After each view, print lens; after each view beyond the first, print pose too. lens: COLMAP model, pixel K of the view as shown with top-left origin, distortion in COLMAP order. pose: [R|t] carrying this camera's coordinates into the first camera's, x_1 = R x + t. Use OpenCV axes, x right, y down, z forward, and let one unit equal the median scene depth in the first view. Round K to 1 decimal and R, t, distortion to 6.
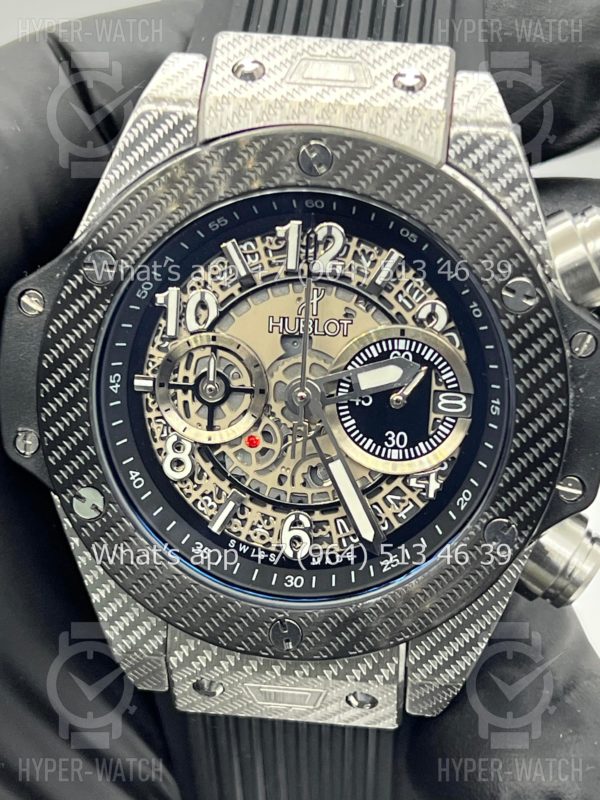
lens RADIAL K [[1896.8, 0, 299.3], [0, 1896.8, 404.4], [0, 0, 1]] dist [0.227936, 0.000000]
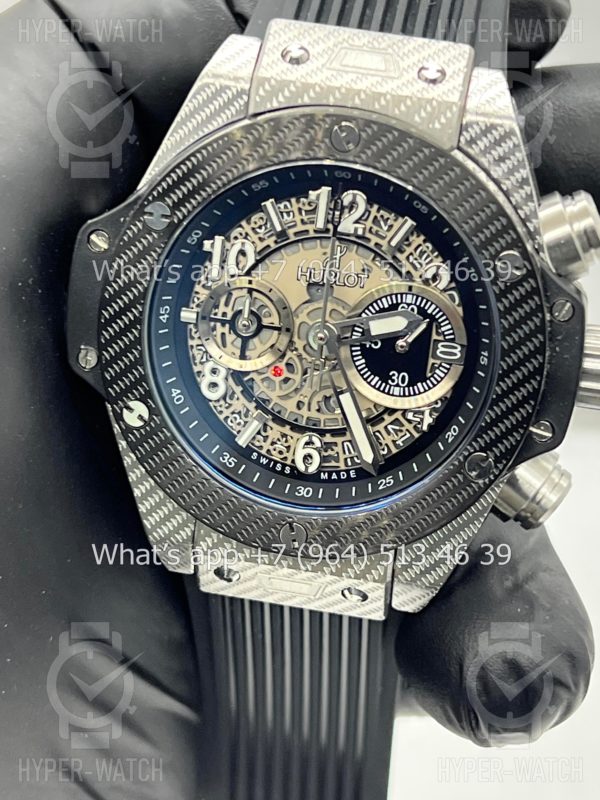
lens RADIAL K [[1896.8, 0, 298.9], [0, 1896.8, 402.5], [0, 0, 1]] dist [0.227936, 0.000000]
pose [[0.996834, 0.072110, -0.033512, 0.029856], [-0.069900, 0.995563, 0.062994, -0.036728], [0.037905, -0.060452, 0.997451, -0.178103]]
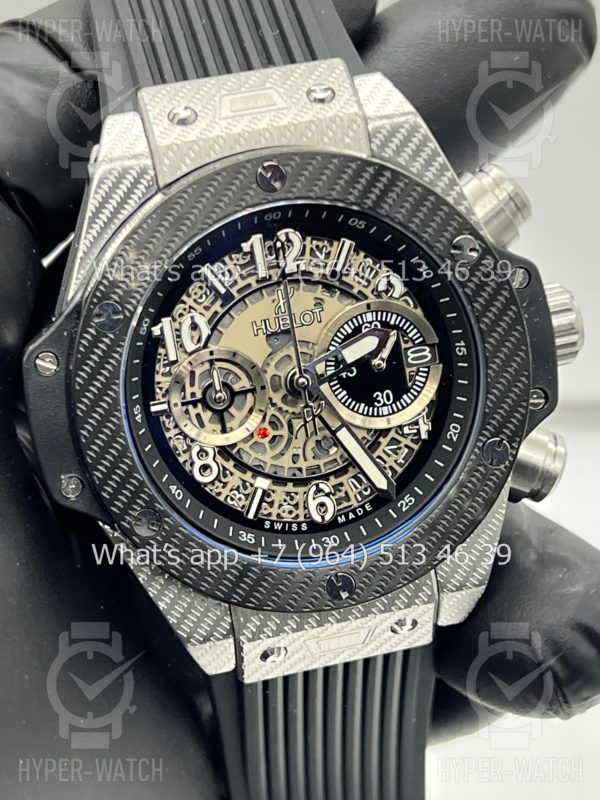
lens RADIAL K [[1896.8, 0, 302.2], [0, 1896.8, 400.0], [0, 0, 1]] dist [0.227936, 0.000000]
pose [[0.938772, -0.257748, 0.228635, -0.260048], [0.257198, 0.965804, 0.032732, -0.030887], [-0.229253, 0.028076, 0.972962, -0.112196]]
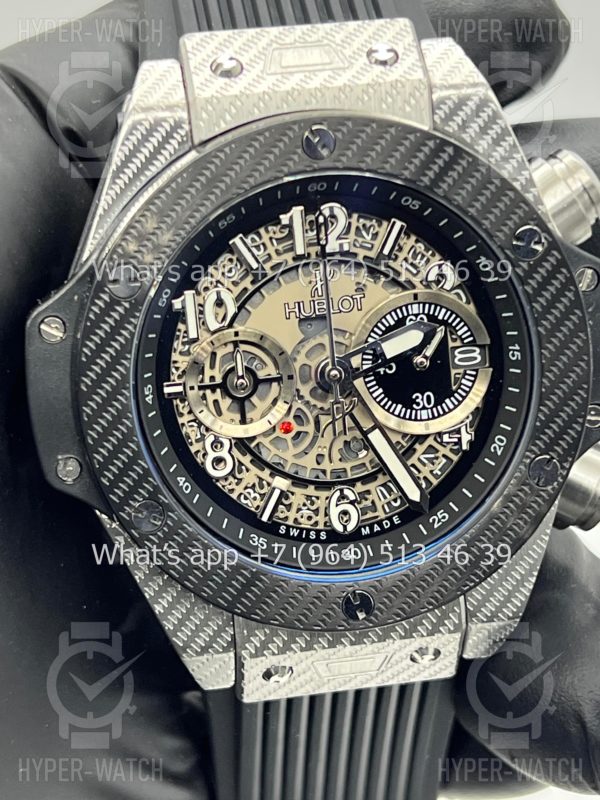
lens RADIAL K [[1896.8, 0, 296.1], [0, 1896.8, 404.0], [0, 0, 1]] dist [0.227936, 0.000000]
pose [[0.963042, -0.176754, 0.203245, -0.227291], [0.174978, 0.984207, 0.026818, -0.019507], [-0.204776, 0.009736, 0.978760, -0.000111]]
